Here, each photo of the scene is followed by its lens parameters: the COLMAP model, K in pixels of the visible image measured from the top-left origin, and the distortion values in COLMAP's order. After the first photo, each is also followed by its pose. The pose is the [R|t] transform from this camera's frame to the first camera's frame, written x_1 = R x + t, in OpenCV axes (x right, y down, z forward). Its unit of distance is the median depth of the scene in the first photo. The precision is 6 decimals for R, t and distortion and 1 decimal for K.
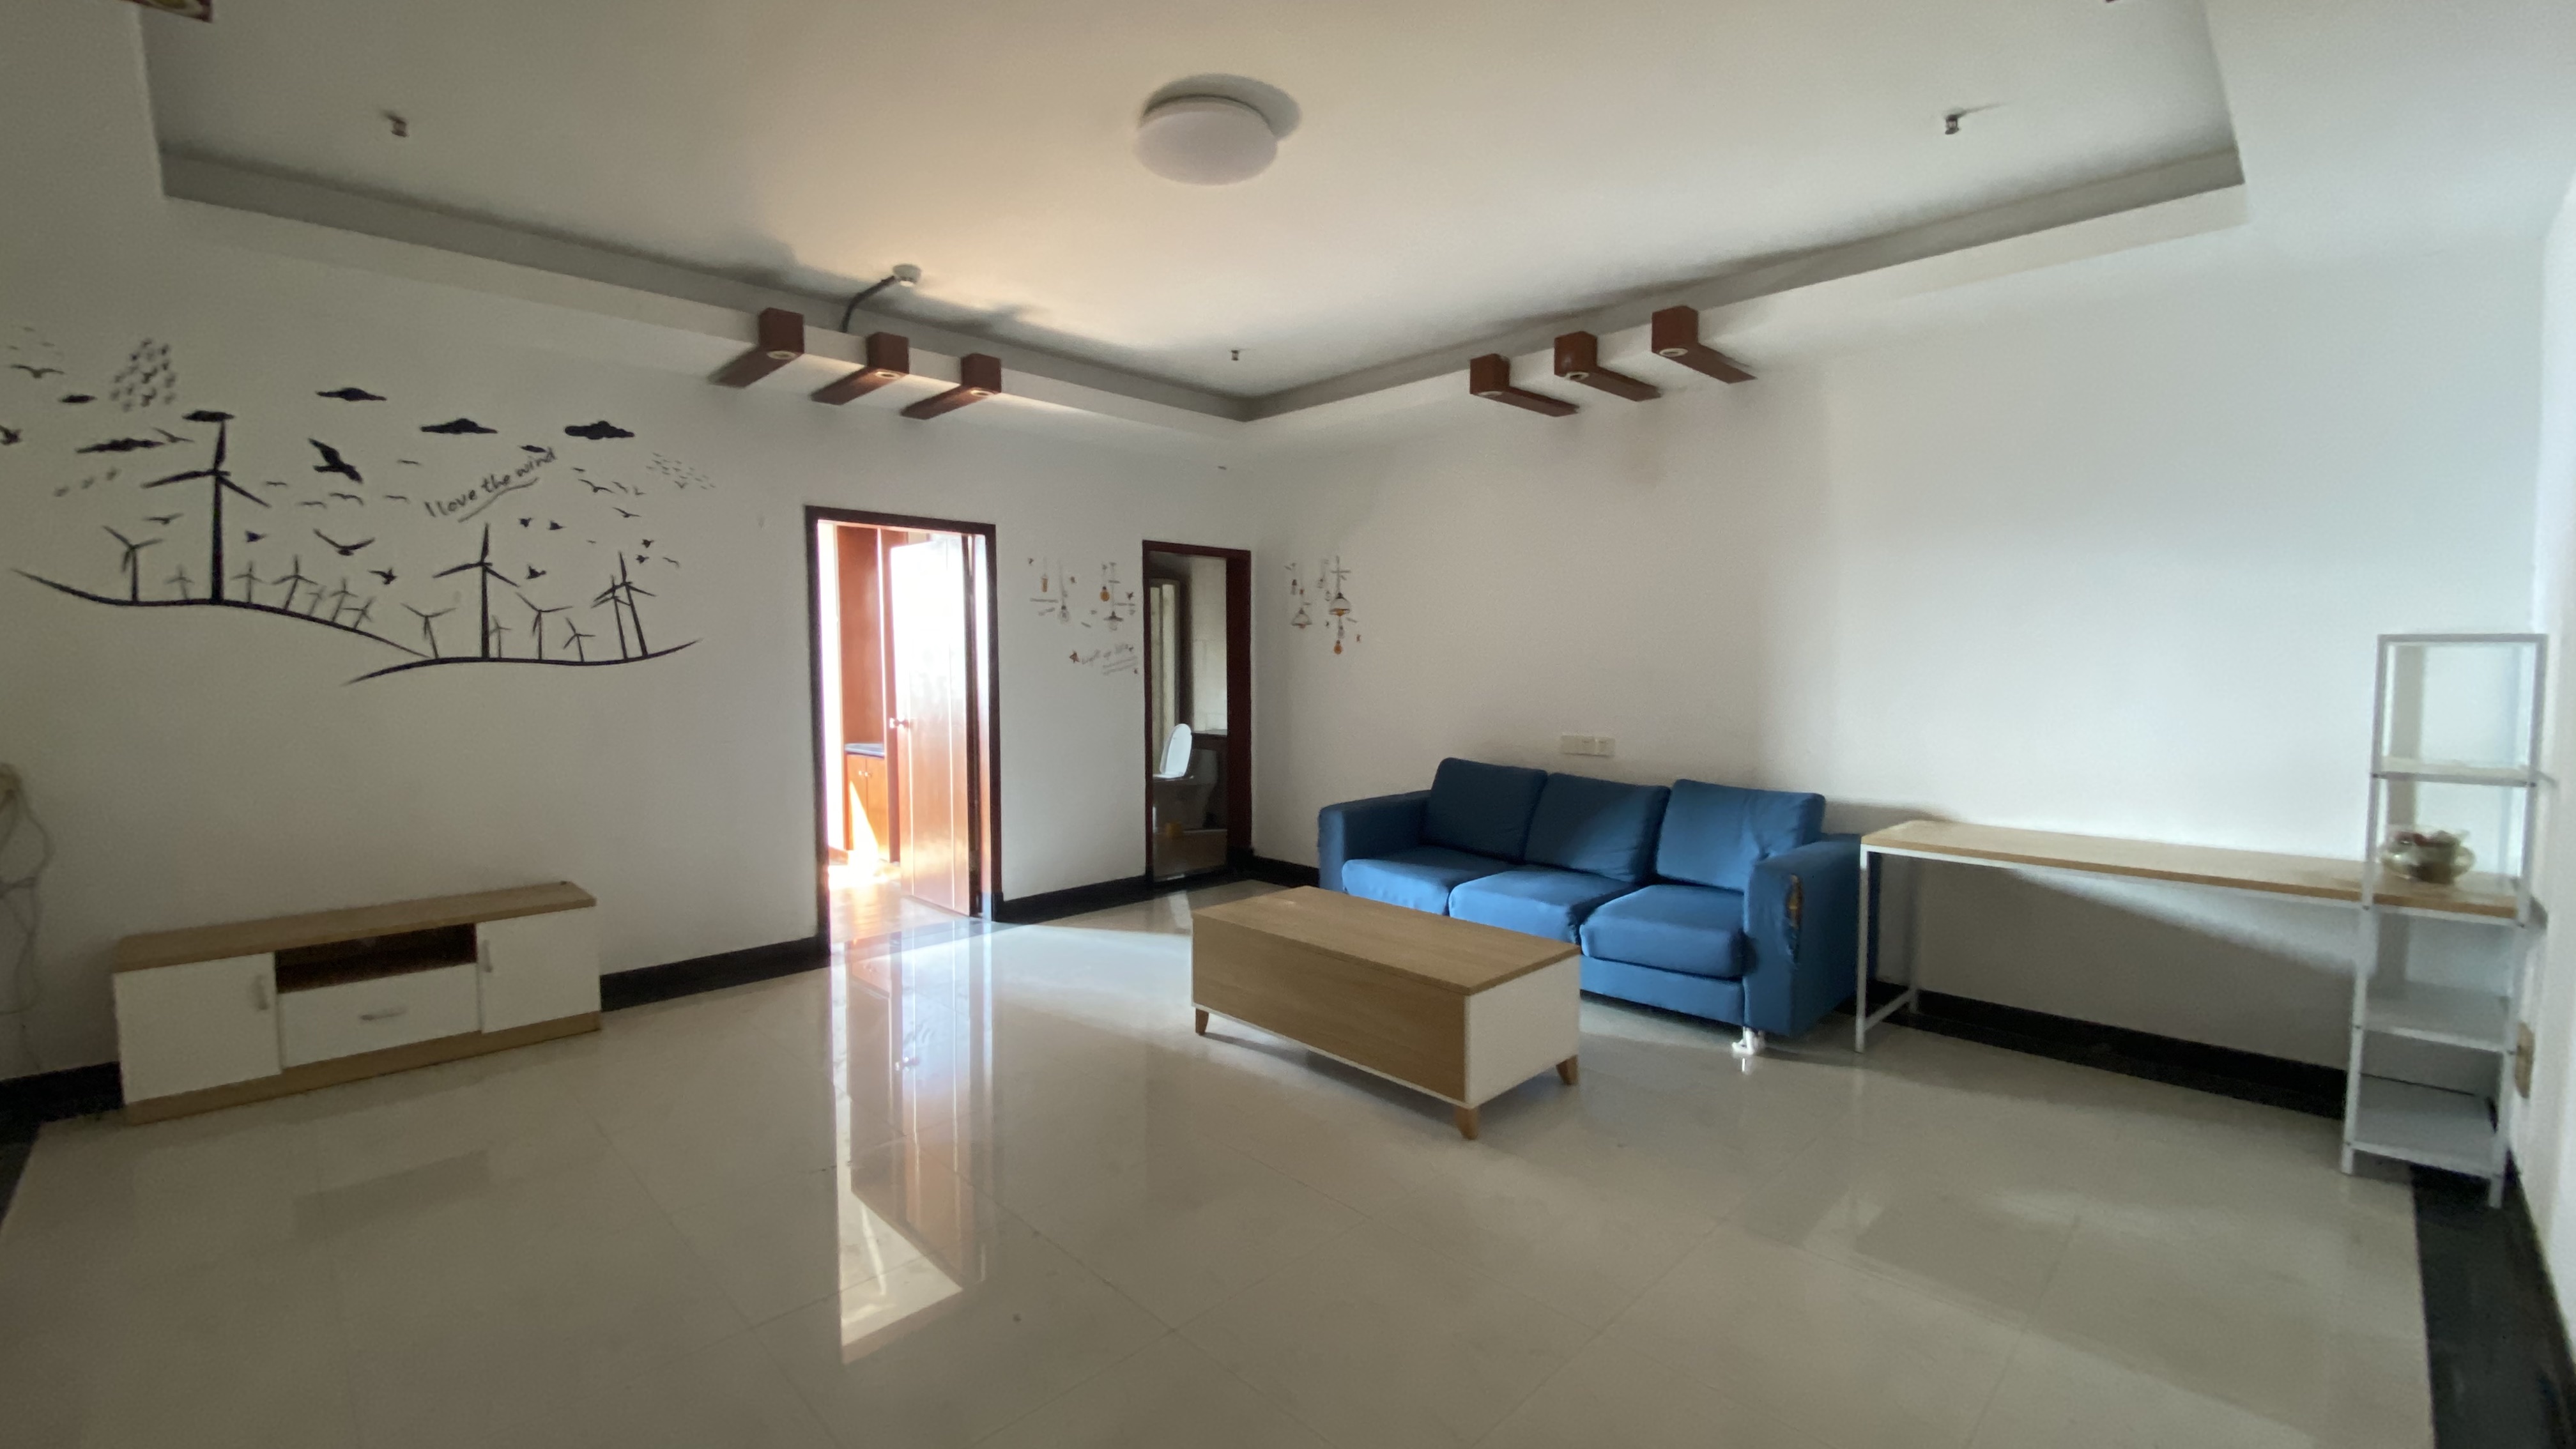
lens RADIAL K [[1048.8, 0, 1276.0], [0, 1048.8, 715.5], [0, 0, 1]] dist [0.040275, -0.026448]
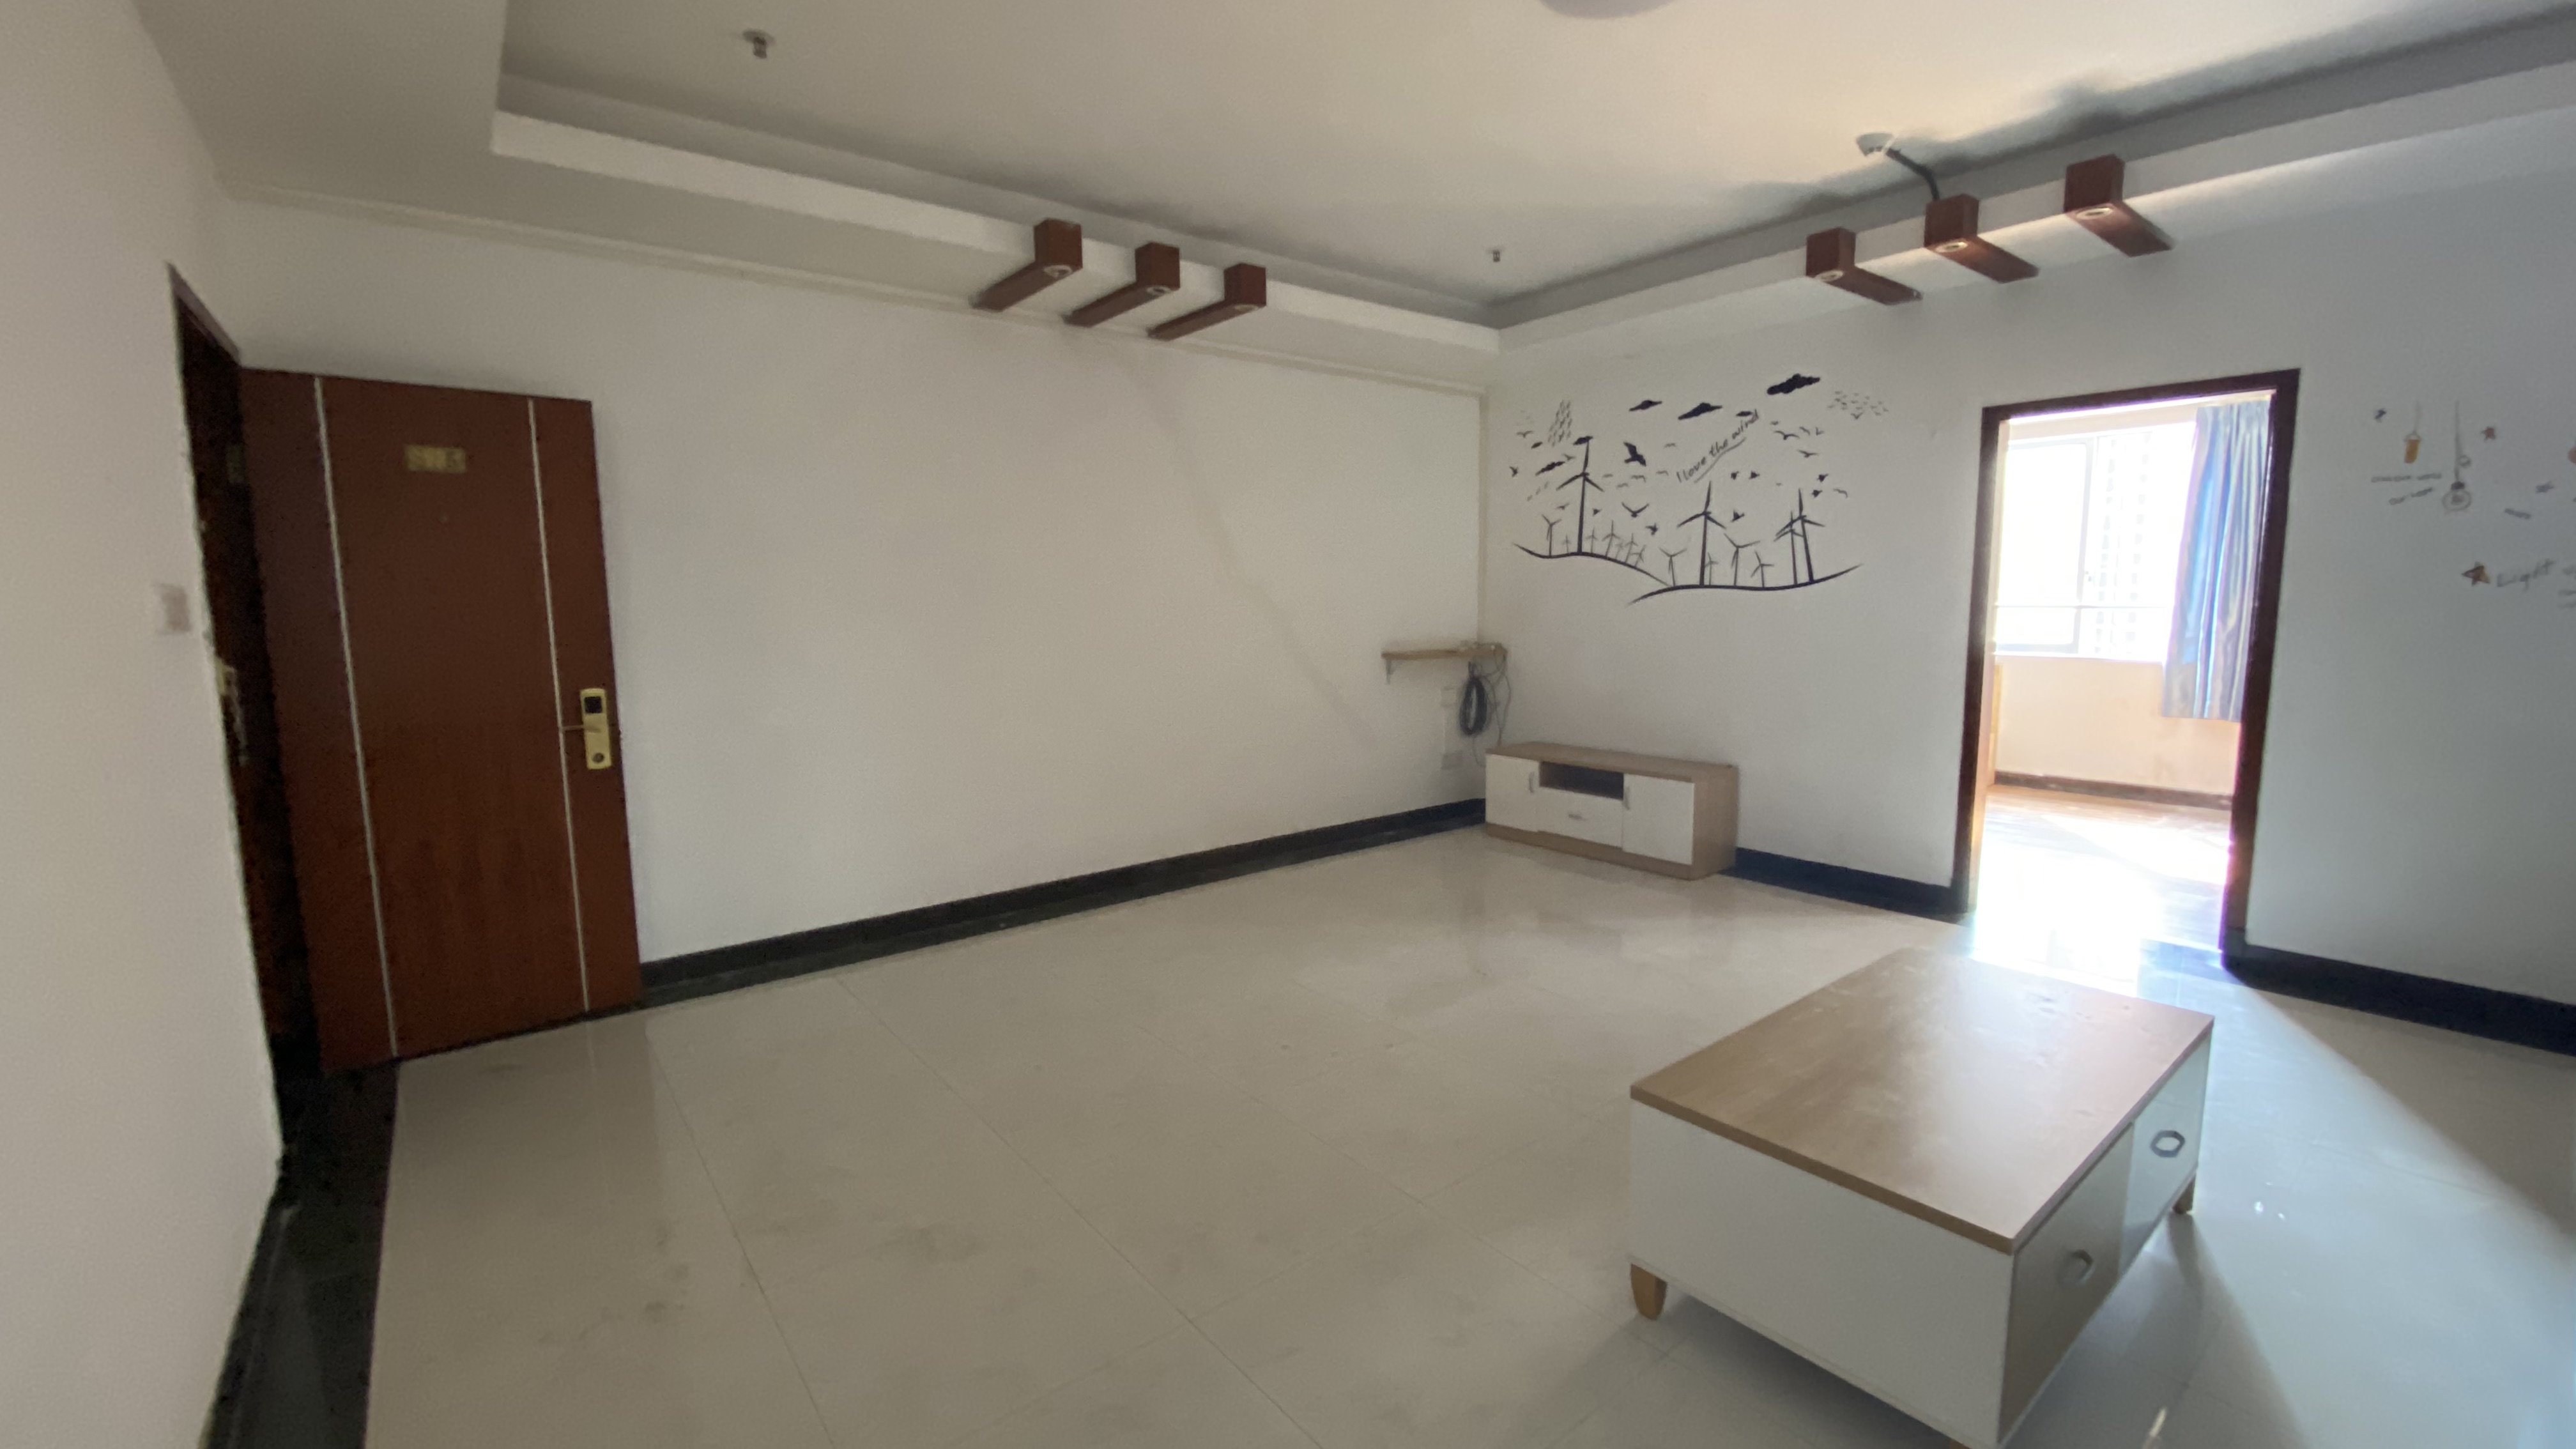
lens RADIAL K [[1048.8, 0, 1276.0], [0, 1048.8, 715.5], [0, 0, 1]] dist [0.040275, -0.026448]
pose [[-0.102166, 0.120623, -0.987427, 0.624018], [-0.039800, 0.991331, 0.125217, -0.036813], [0.993971, 0.052092, -0.096479, 0.608710]]
